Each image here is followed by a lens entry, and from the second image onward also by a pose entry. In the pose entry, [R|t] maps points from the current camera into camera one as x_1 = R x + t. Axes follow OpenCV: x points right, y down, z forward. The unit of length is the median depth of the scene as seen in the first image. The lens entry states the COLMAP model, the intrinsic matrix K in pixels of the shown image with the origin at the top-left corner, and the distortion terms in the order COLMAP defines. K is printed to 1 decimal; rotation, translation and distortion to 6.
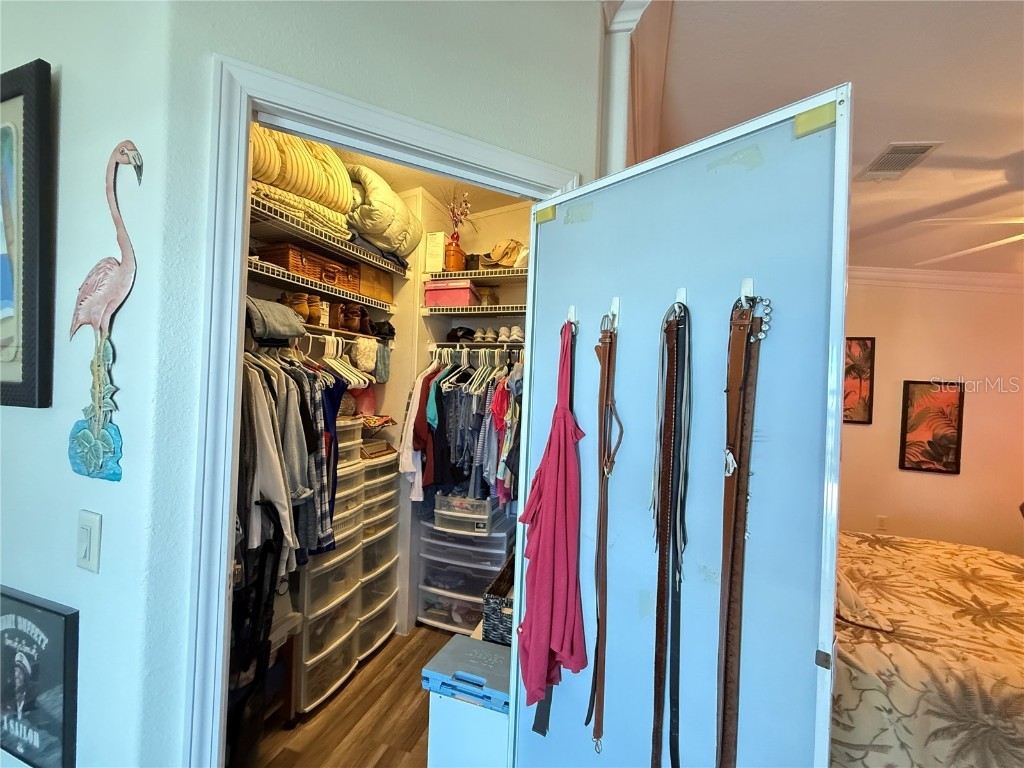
lens RADIAL K [[410.1, 0, 511.5], [0, 410.1, 381.5], [0, 0, 1]] dist [-0.002314, -0.000051]
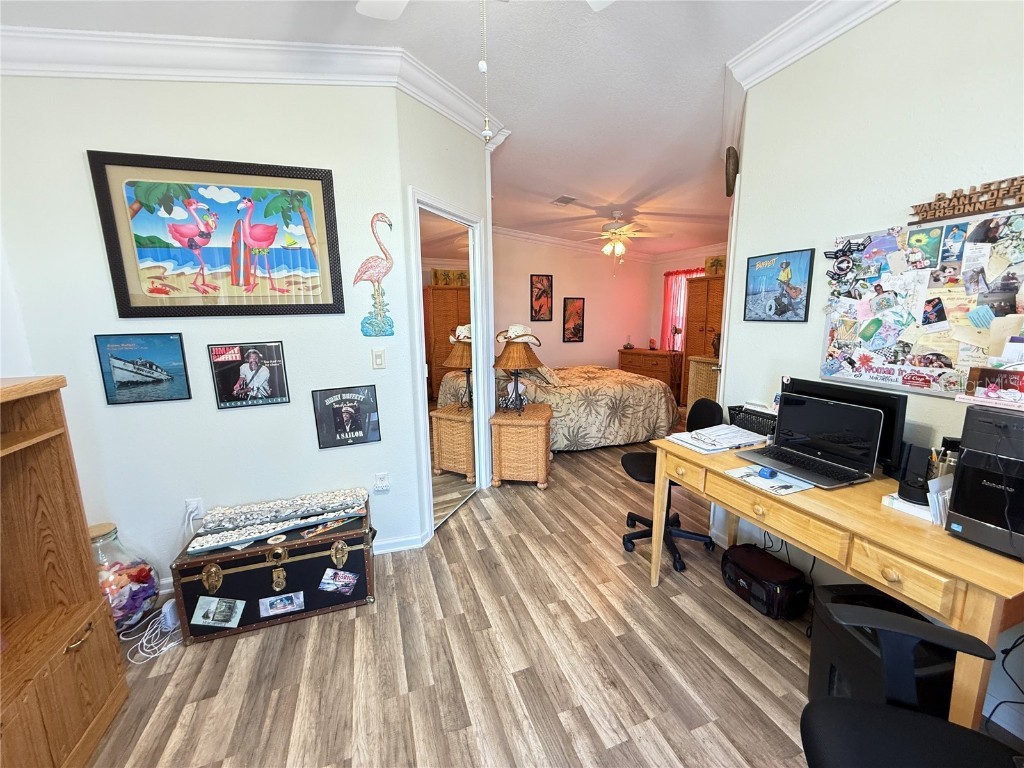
lens RADIAL K [[410.1, 0, 511.0], [0, 410.1, 384.4], [0, 0, 1]] dist [-0.002314, -0.000051]
pose [[0.785721, -0.153481, 0.599237, -0.520846], [0.041949, 0.979720, 0.195929, 0.010547], [-0.617156, -0.128808, 0.776226, -0.460034]]
